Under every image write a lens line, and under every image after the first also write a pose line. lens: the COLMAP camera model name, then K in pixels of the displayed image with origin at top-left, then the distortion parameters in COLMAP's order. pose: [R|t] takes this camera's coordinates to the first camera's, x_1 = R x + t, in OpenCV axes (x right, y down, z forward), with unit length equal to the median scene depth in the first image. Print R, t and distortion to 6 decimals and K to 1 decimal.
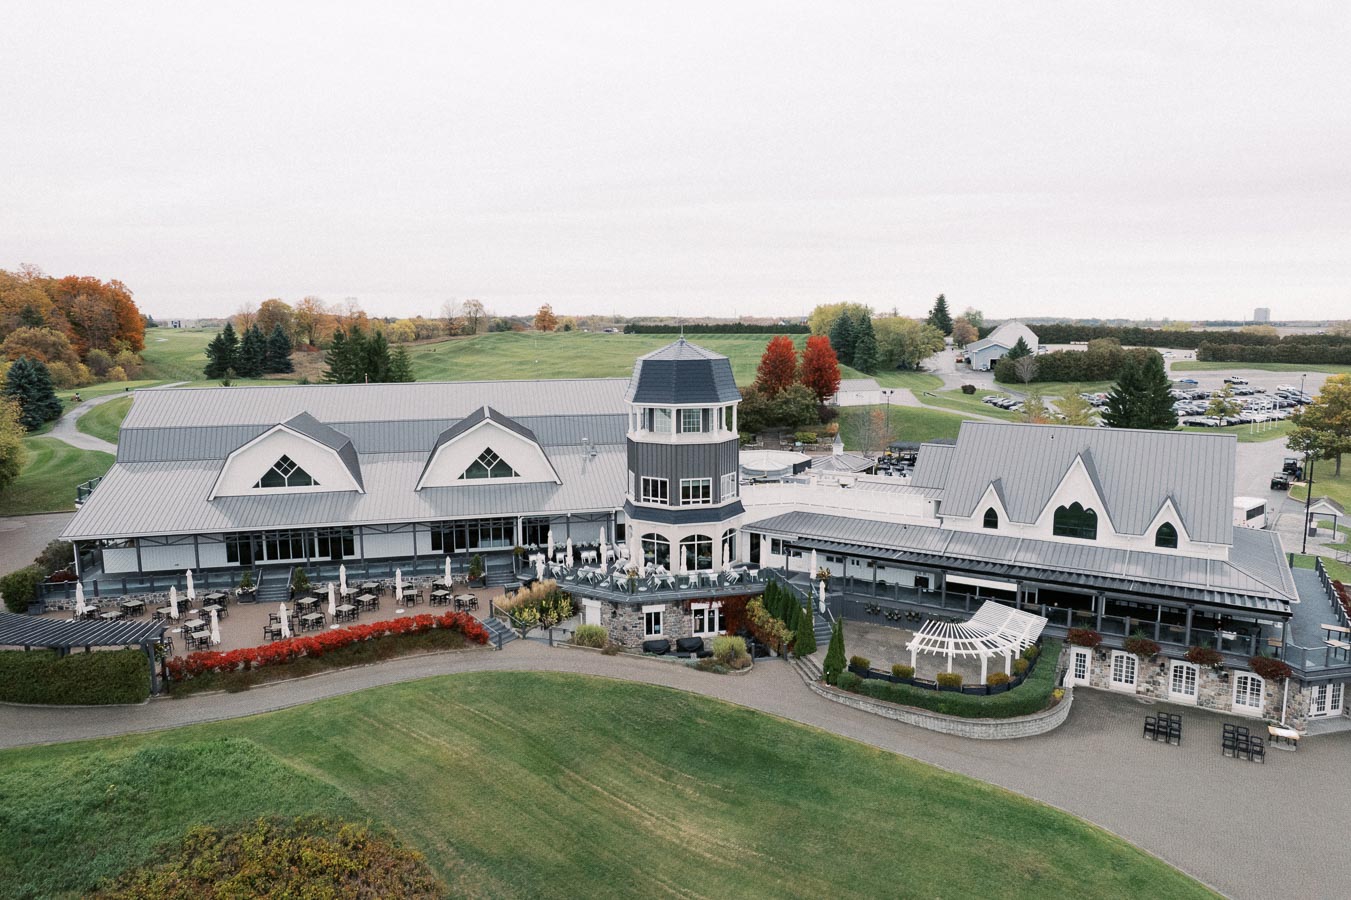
lens RADIAL K [[889.3, 0, 675.5], [0, 889.3, 450.0], [0, 0, 1]] dist [-0.079280, 0.066648]
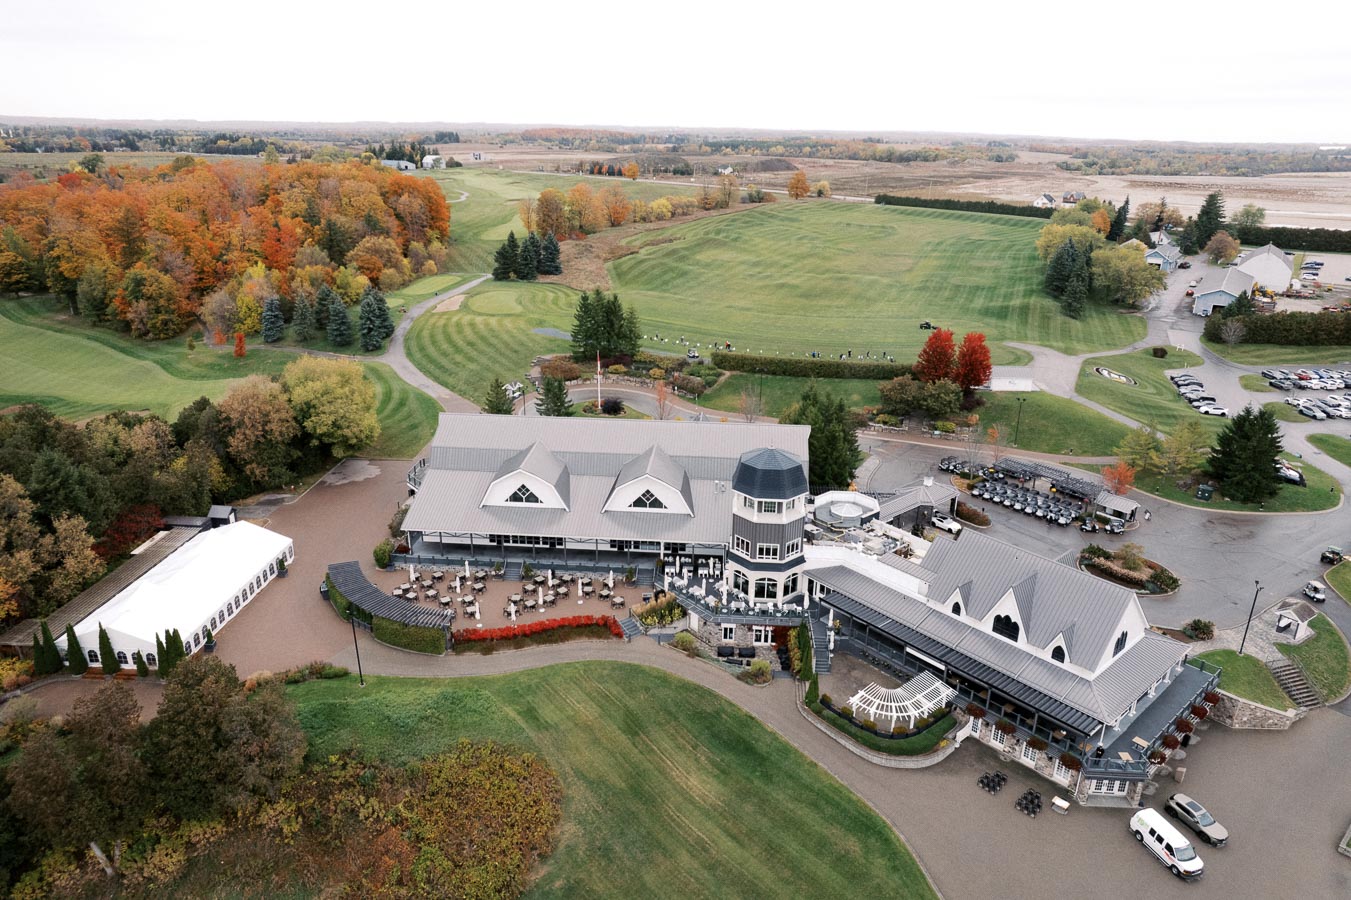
lens RADIAL K [[889.3, 0, 675.5], [0, 889.3, 450.0], [0, 0, 1]] dist [-0.079280, 0.066648]
pose [[0.951760, 0.123523, -0.280882, 0.302833], [-0.059511, 0.972321, 0.225943, -0.498312], [0.301017, -0.198328, 0.932767, -0.469103]]
